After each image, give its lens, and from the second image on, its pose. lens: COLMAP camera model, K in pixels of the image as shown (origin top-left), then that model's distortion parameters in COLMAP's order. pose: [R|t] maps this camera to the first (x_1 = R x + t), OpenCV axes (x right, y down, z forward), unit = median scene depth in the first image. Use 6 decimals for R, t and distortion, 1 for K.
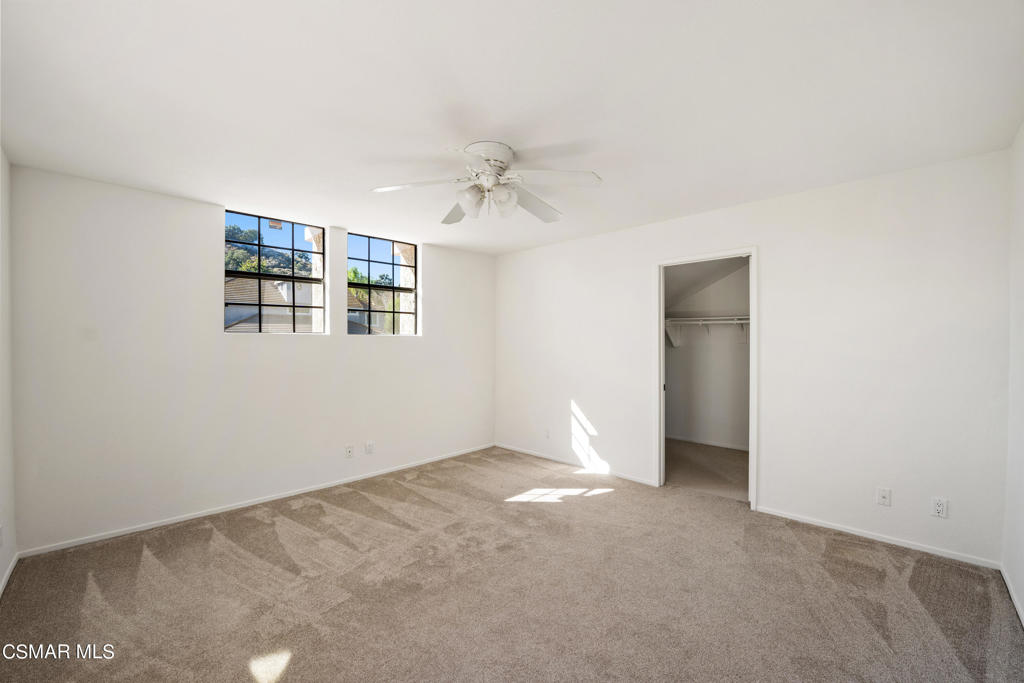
lens RADIAL K [[417.3, 0, 513.2], [0, 417.3, 338.9], [0, 0, 1]] dist [-0.030466, 0.003321]
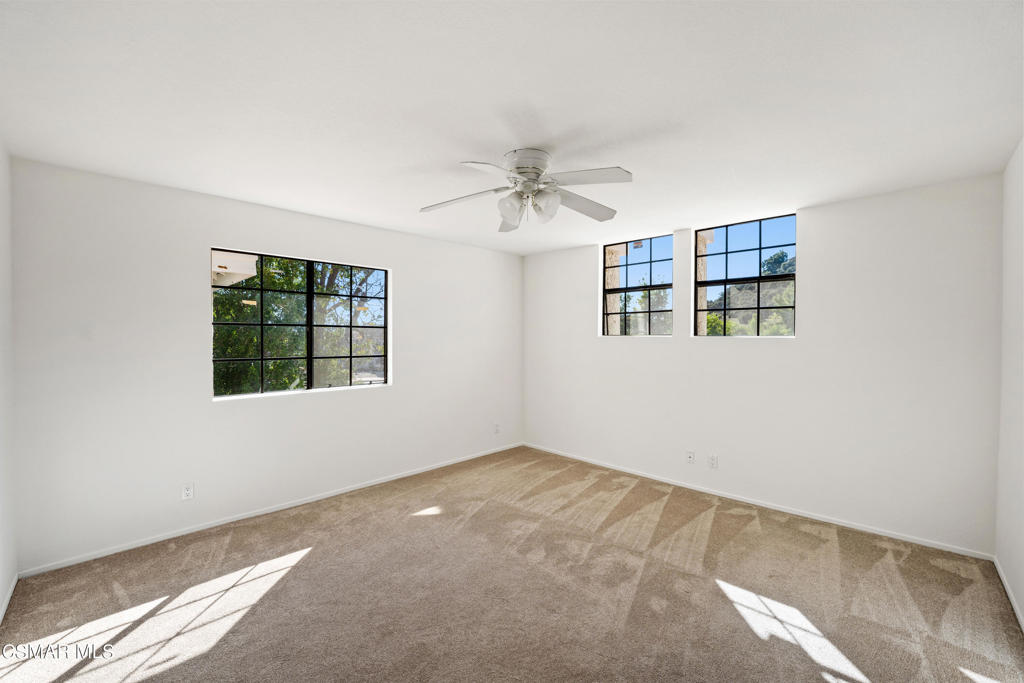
lens RADIAL K [[417.3, 0, 513.0], [0, 417.3, 342.2], [0, 0, 1]] dist [-0.030466, 0.003321]
pose [[-0.004088, 0.006953, -0.999967, 0.630194], [-0.005600, 0.999960, 0.006976, -0.001165], [0.999976, 0.005628, -0.004049, 0.648649]]
